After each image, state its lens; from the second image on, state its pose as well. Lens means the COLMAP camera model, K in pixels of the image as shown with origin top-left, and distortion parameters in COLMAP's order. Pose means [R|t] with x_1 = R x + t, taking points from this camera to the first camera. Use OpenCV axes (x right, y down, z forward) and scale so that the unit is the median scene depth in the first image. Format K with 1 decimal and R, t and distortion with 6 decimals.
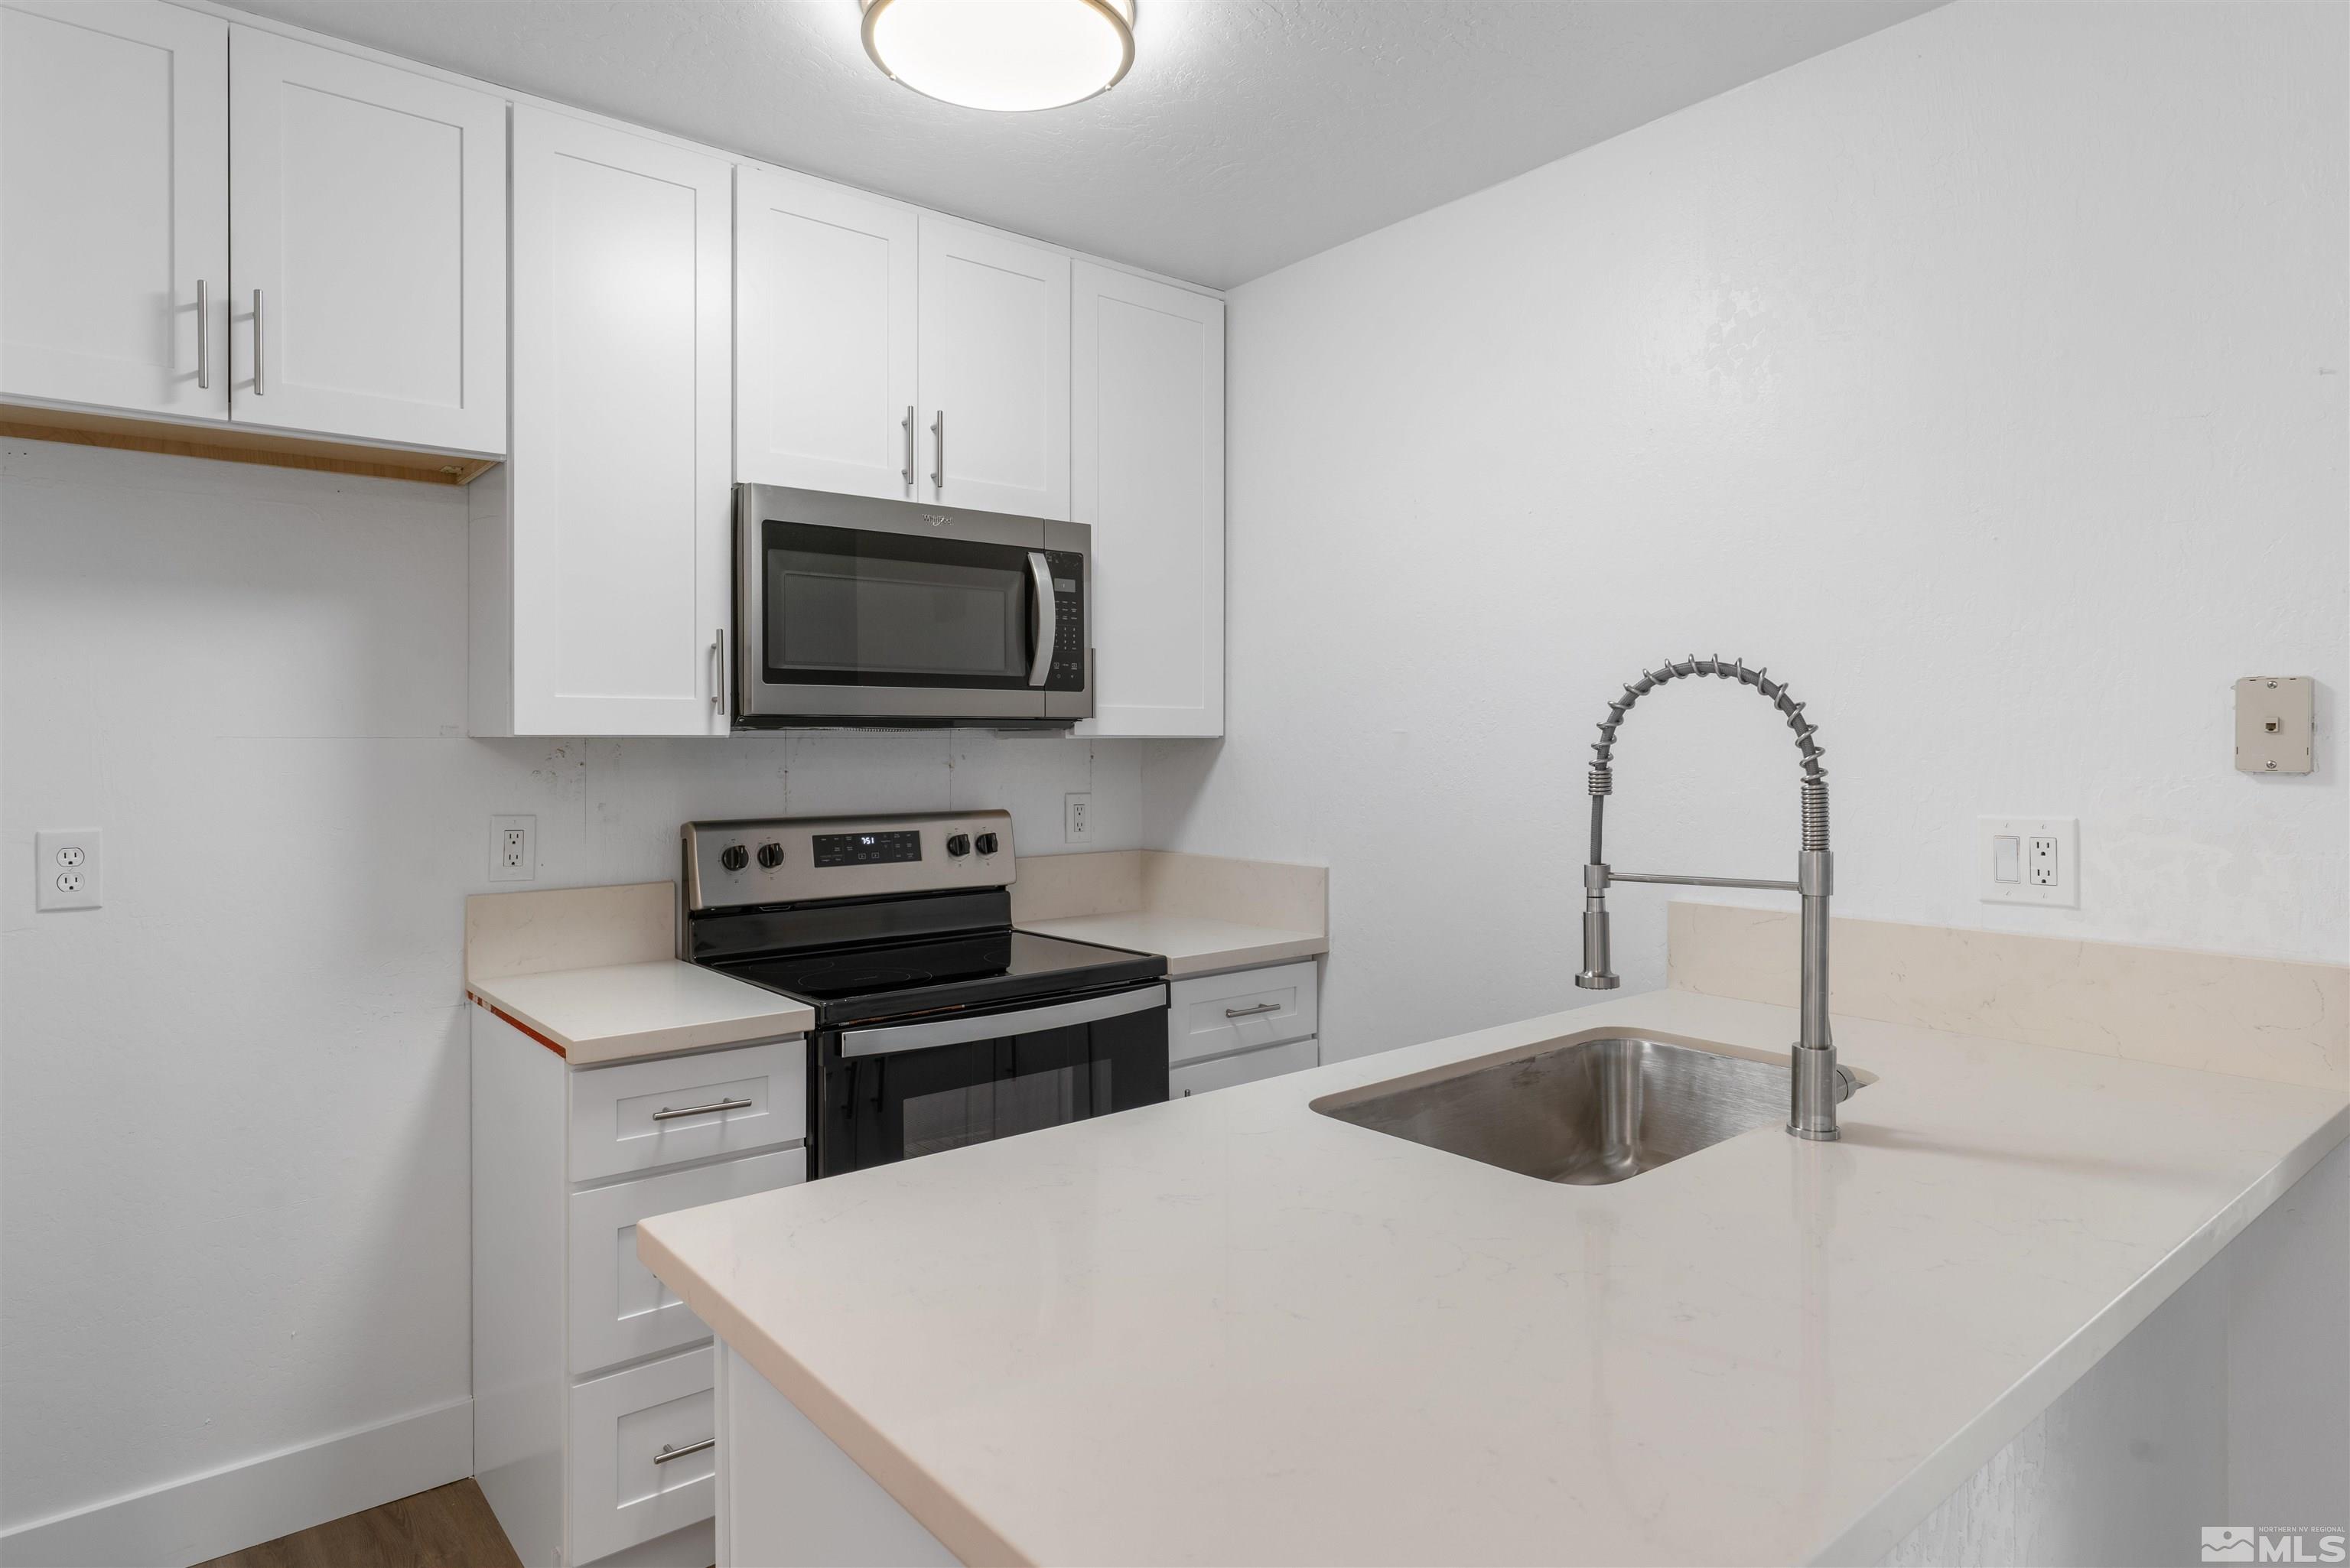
lens RADIAL K [[1323.2, 0, 1141.3], [0, 1323.2, 744.5], [0, 0, 1]] dist [-0.001864, 0.000263]
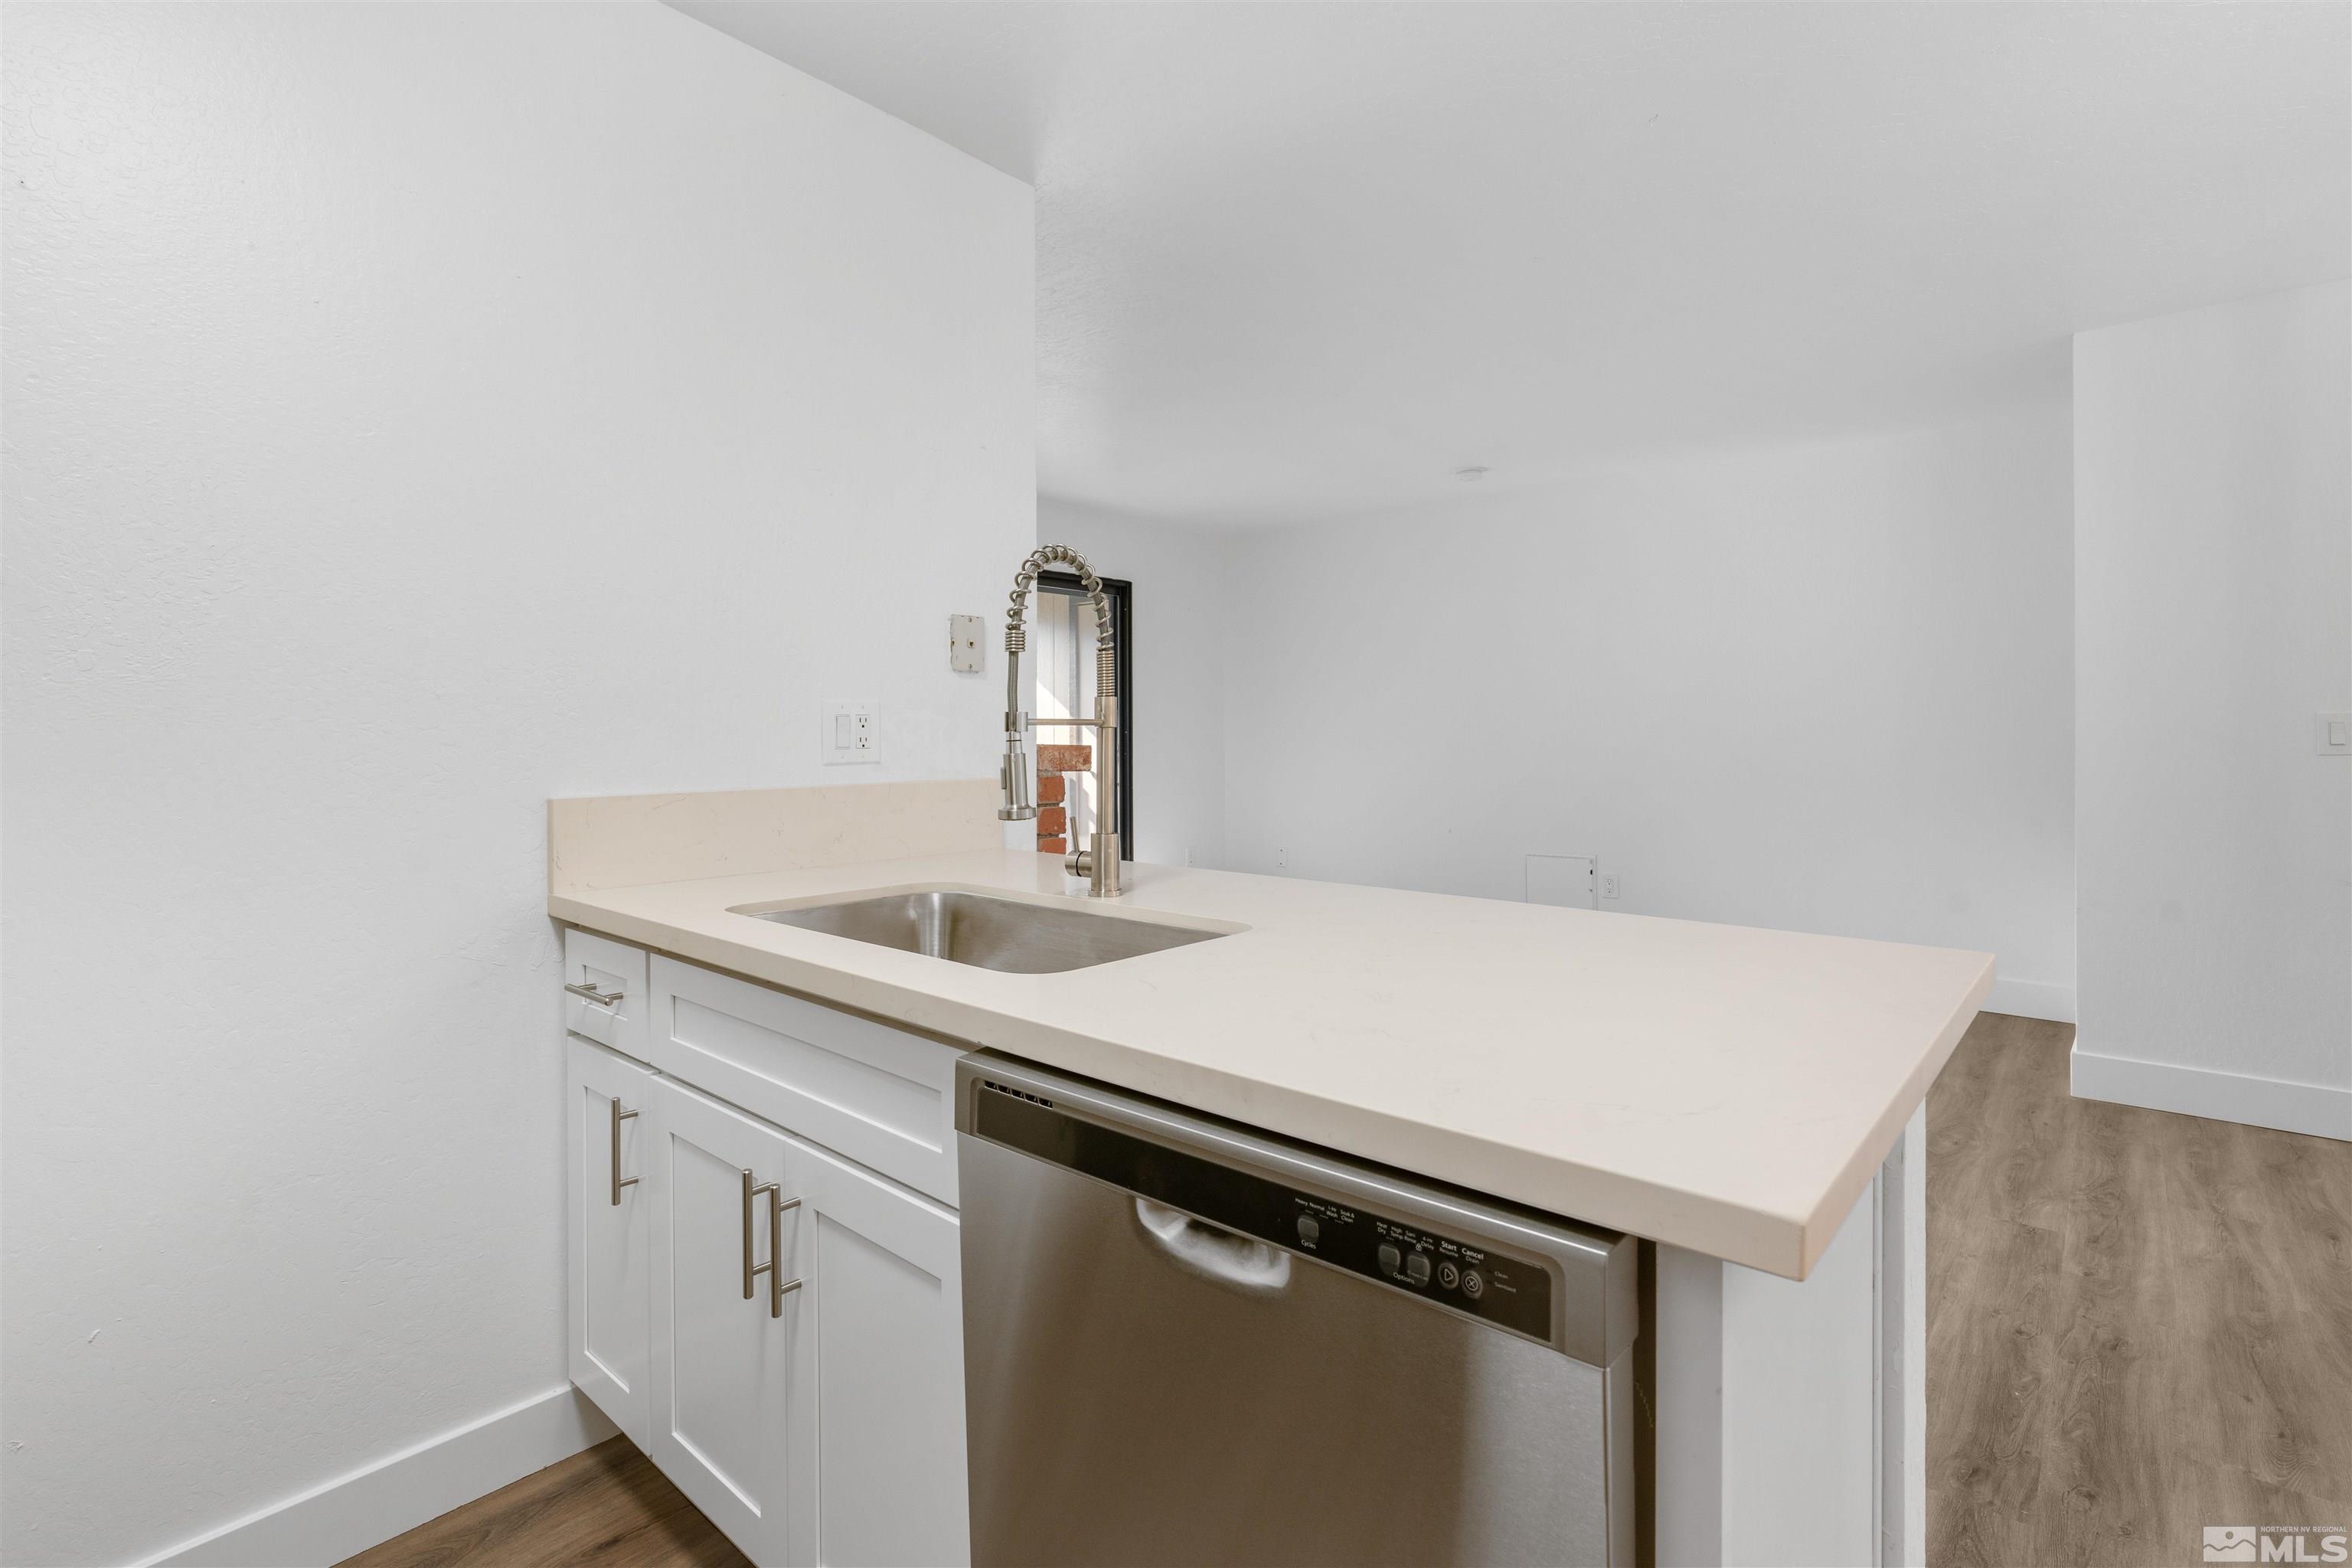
lens RADIAL K [[1095.2, 0, 1170.6], [0, 1095.2, 734.0], [0, 0, 1]] dist [-0.001433, 0.000660]
pose [[-0.162384, 0.000956, 0.986727, -0.362607], [0.009633, 0.999953, 0.000616, 0.065029], [-0.986681, 0.009606, -0.162386, 0.602421]]
